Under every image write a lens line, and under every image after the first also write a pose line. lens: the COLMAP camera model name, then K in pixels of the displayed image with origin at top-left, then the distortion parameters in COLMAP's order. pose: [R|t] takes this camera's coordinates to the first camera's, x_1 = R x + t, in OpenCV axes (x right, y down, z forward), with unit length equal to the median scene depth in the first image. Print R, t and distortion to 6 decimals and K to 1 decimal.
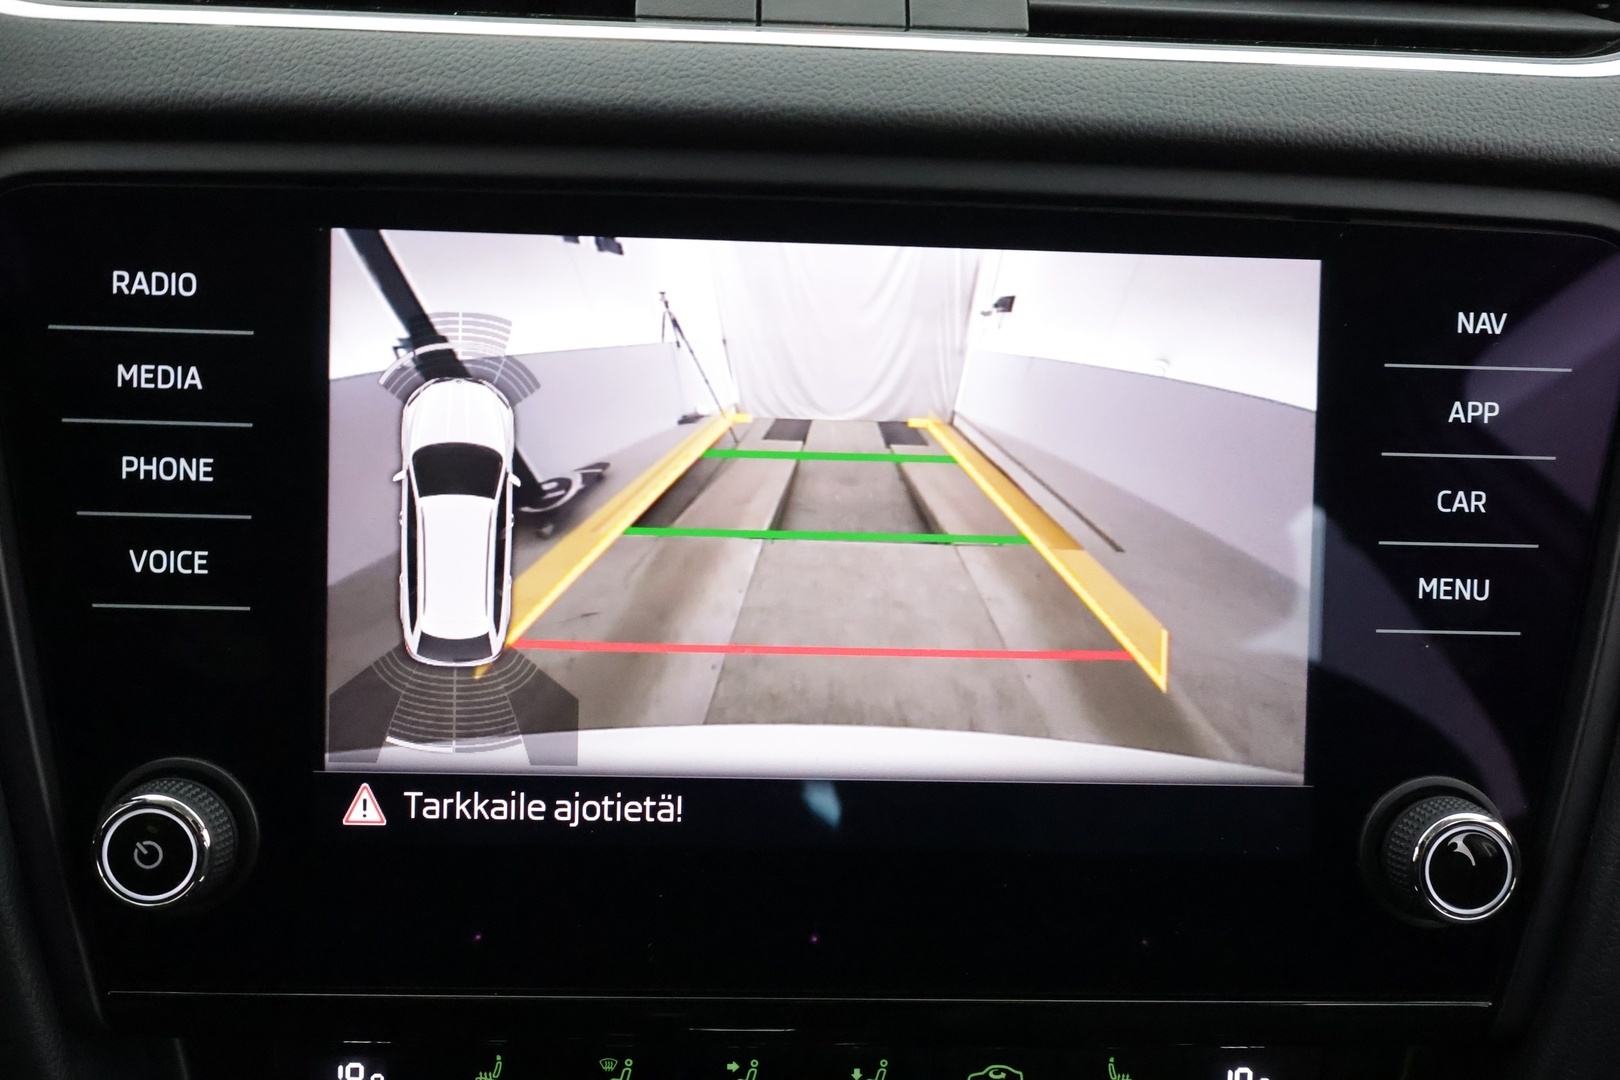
lens RADIAL K [[1268.5, 0, 801.2], [0, 1268.5, 556.7], [0, 0, 1]] dist [0.004626, -0.020631]
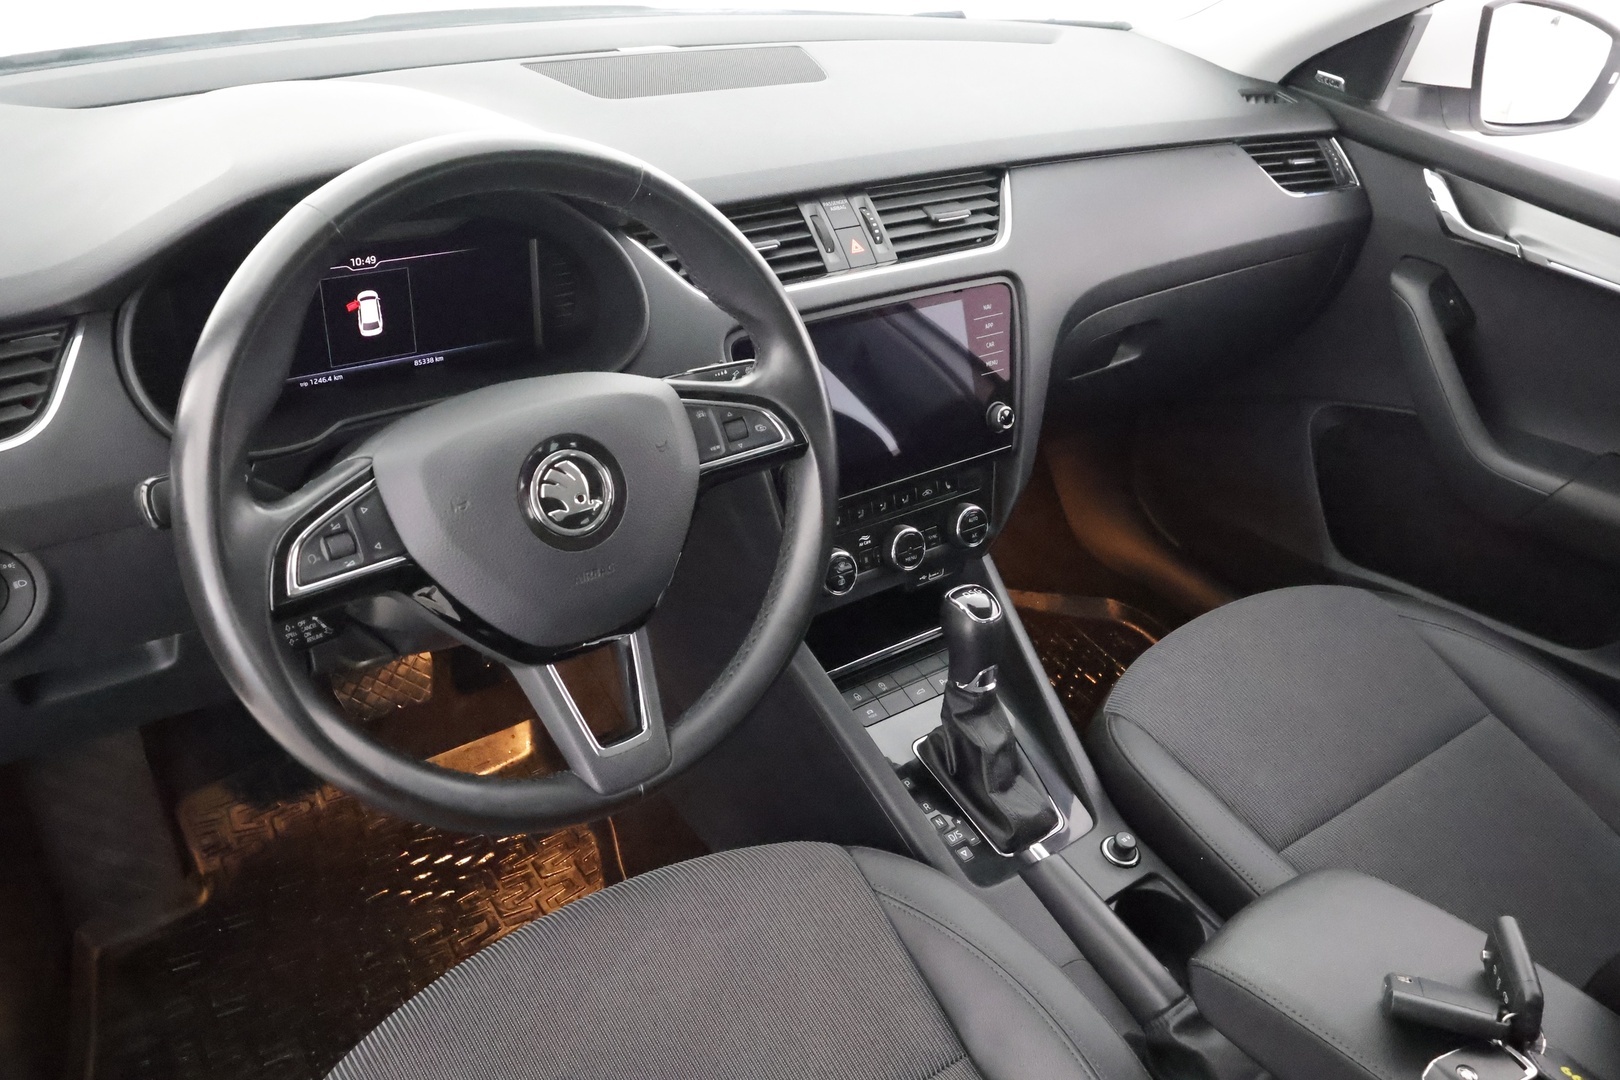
lens RADIAL K [[1268.5, 0, 807.1], [0, 1268.5, 547.0], [0, 0, 1]] dist [0.004626, -0.020631]
pose [[0.821580, -0.281246, 0.495891, -2.720776], [0.195515, 0.956090, 0.218325, -0.510923], [-0.535519, -0.082417, 0.840492, -2.804972]]
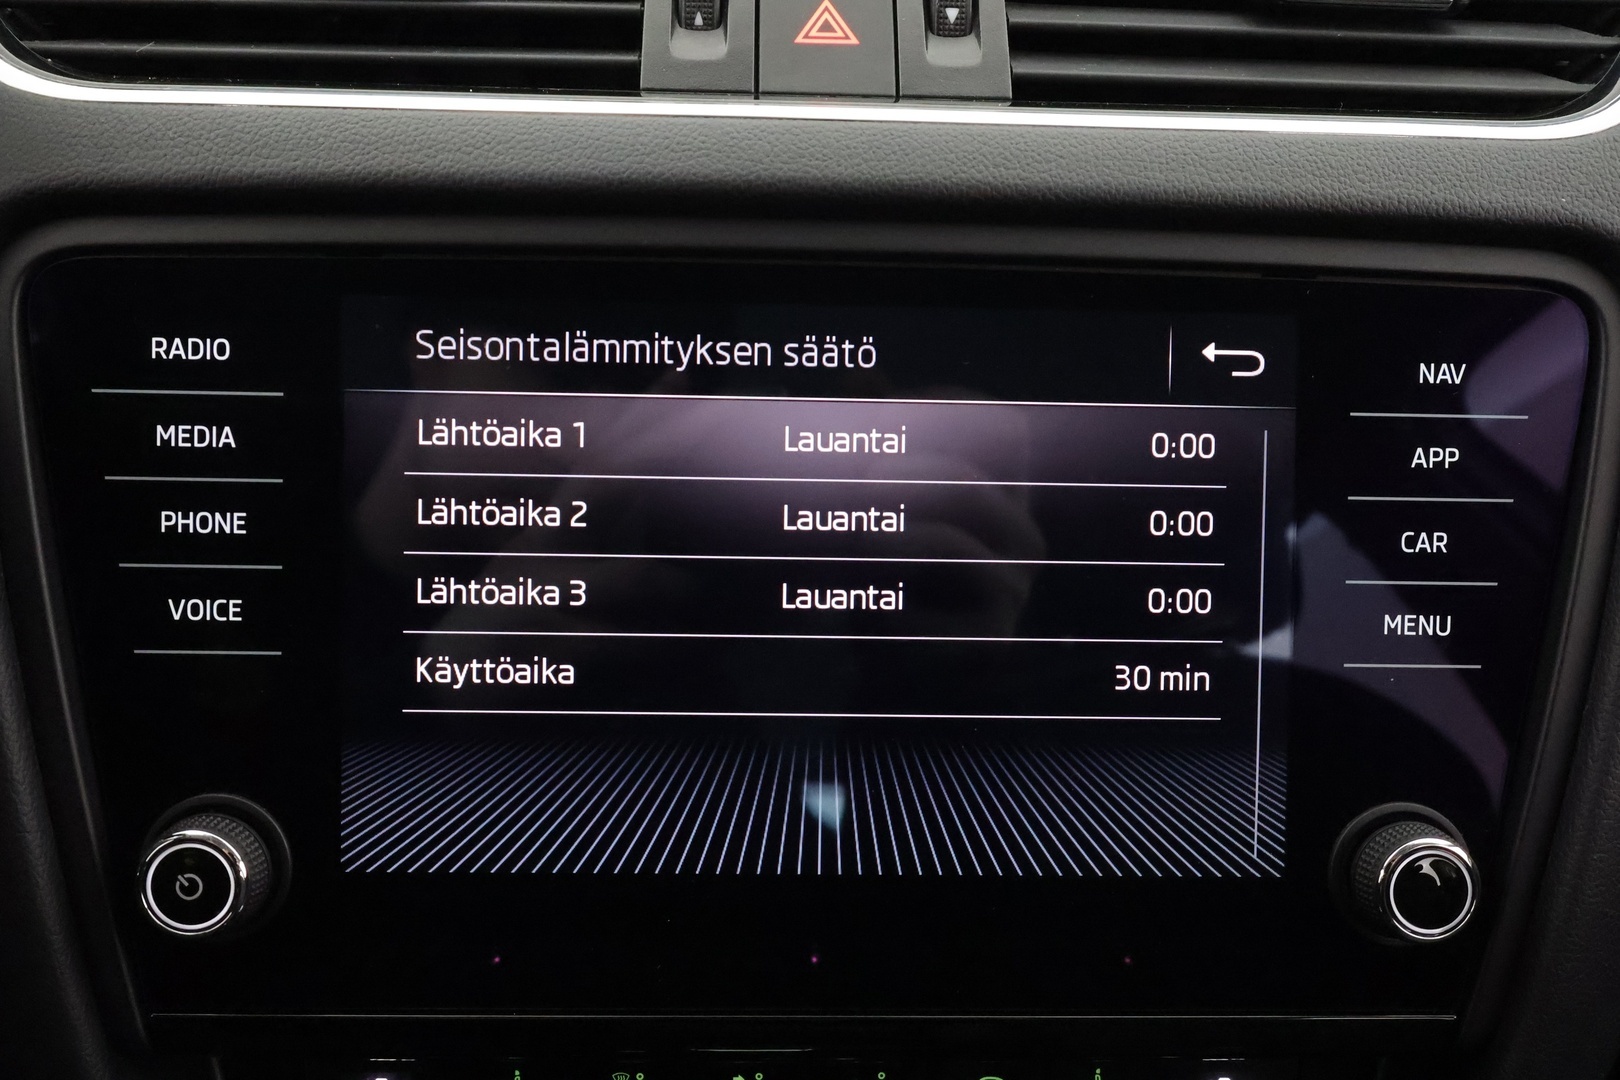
lens RADIAL K [[1268.5, 0, 803.3], [0, 1268.5, 551.7], [0, 0, 1]] dist [0.004626, -0.020631]
pose [[0.999970, -0.006626, -0.004062, 0.007708], [0.006617, 0.999976, -0.002012, -0.038518], [0.004075, 0.001985, 0.999990, -0.061576]]
